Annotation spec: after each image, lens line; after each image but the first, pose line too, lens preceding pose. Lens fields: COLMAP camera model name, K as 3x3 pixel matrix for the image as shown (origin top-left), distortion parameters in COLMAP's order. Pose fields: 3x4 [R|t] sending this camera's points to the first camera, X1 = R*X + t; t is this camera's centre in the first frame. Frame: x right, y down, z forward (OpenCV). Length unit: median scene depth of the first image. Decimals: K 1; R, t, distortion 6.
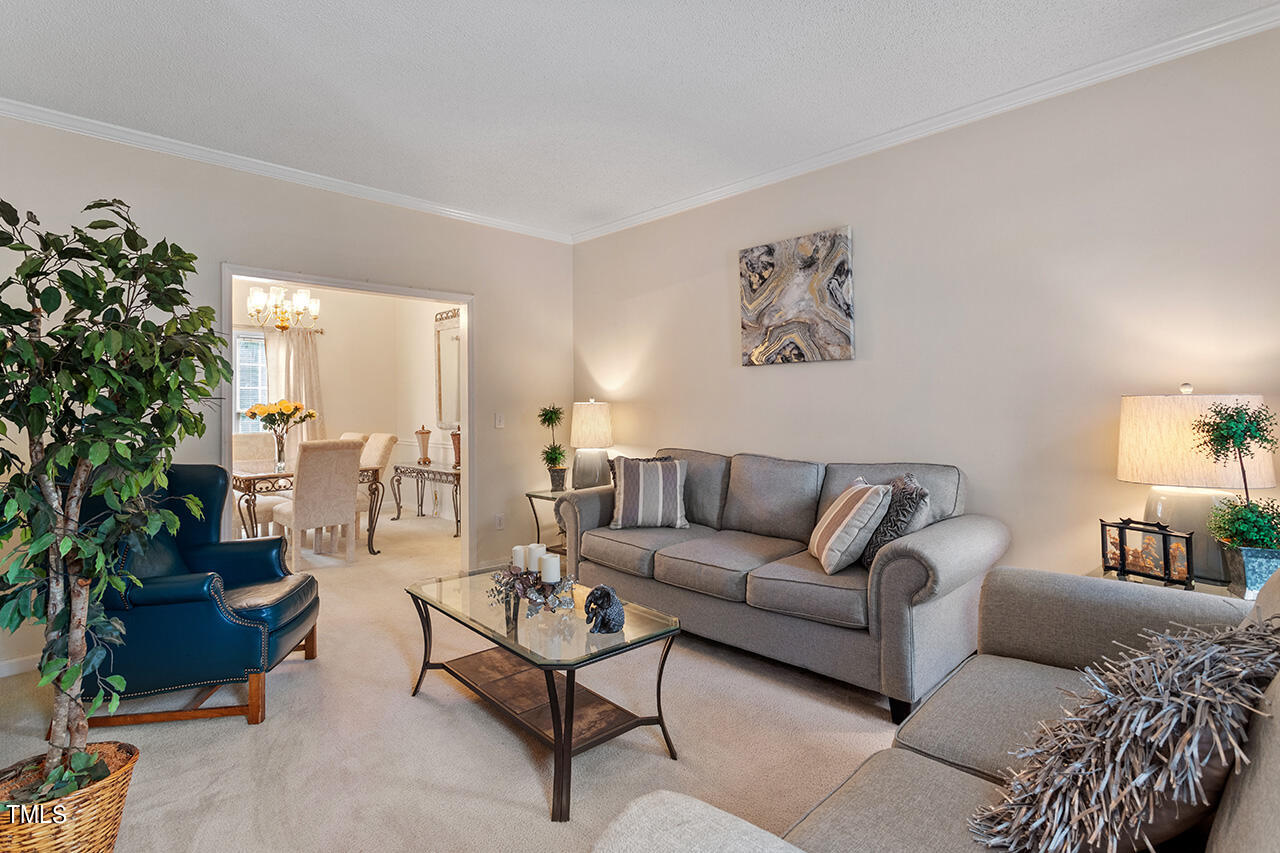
lens RADIAL K [[623.4, 0, 636.8], [0, 623.4, 392.5], [0, 0, 1]] dist [0.003417, -0.000250]
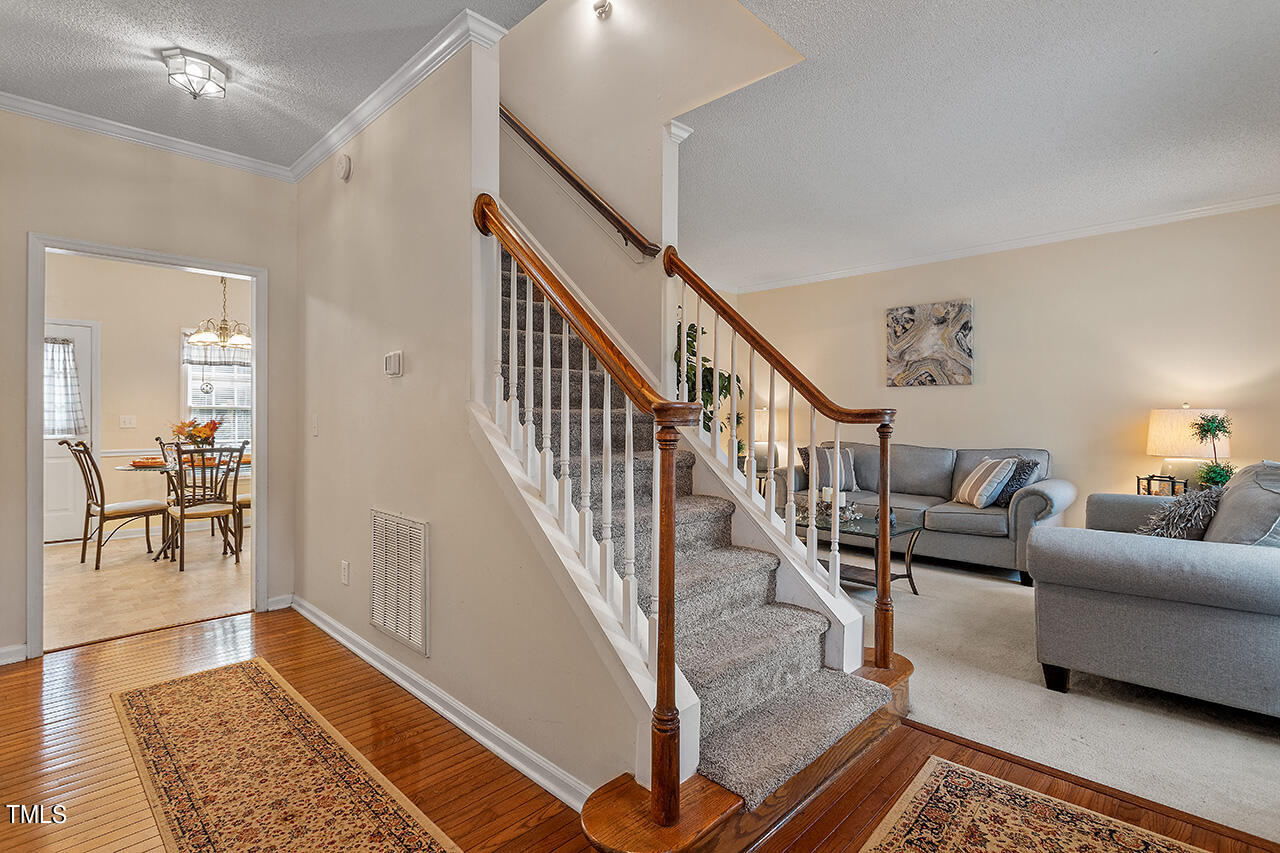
lens RADIAL K [[623.4, 0, 630.3], [0, 623.4, 421.9], [0, 0, 1]] dist [0.003417, -0.000250]
pose [[0.999679, 0.011813, 0.022430, -0.531214], [-0.012536, 0.999397, 0.032377, 0.001381], [-0.022034, -0.032648, 0.999224, -0.537198]]
